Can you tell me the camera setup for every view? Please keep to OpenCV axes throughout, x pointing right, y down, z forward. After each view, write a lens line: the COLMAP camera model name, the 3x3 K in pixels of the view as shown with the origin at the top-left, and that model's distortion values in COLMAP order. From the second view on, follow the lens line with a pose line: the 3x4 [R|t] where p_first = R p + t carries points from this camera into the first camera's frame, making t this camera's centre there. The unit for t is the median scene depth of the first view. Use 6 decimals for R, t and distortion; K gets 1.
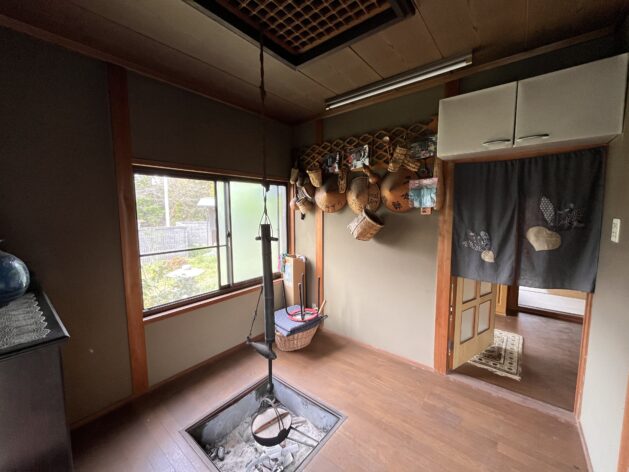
lens RADIAL K [[254.1, 0, 314.2], [0, 254.1, 233.4], [0, 0, 1]] dist [-0.004176, 0.000019]
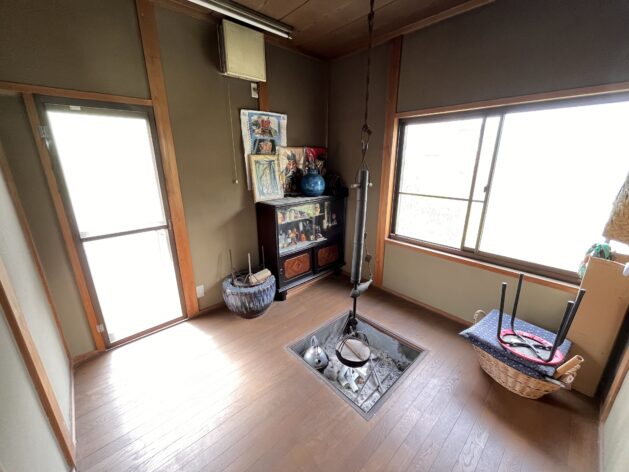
lens RADIAL K [[254.1, 0, 314.9], [0, 254.1, 235.3], [0, 0, 1]] dist [-0.004176, 0.000019]
pose [[-0.138720, 0.299249, -0.944038, 0.531257], [-0.085314, 0.946099, 0.312438, -0.058581], [0.986650, 0.123881, -0.105713, 0.601632]]
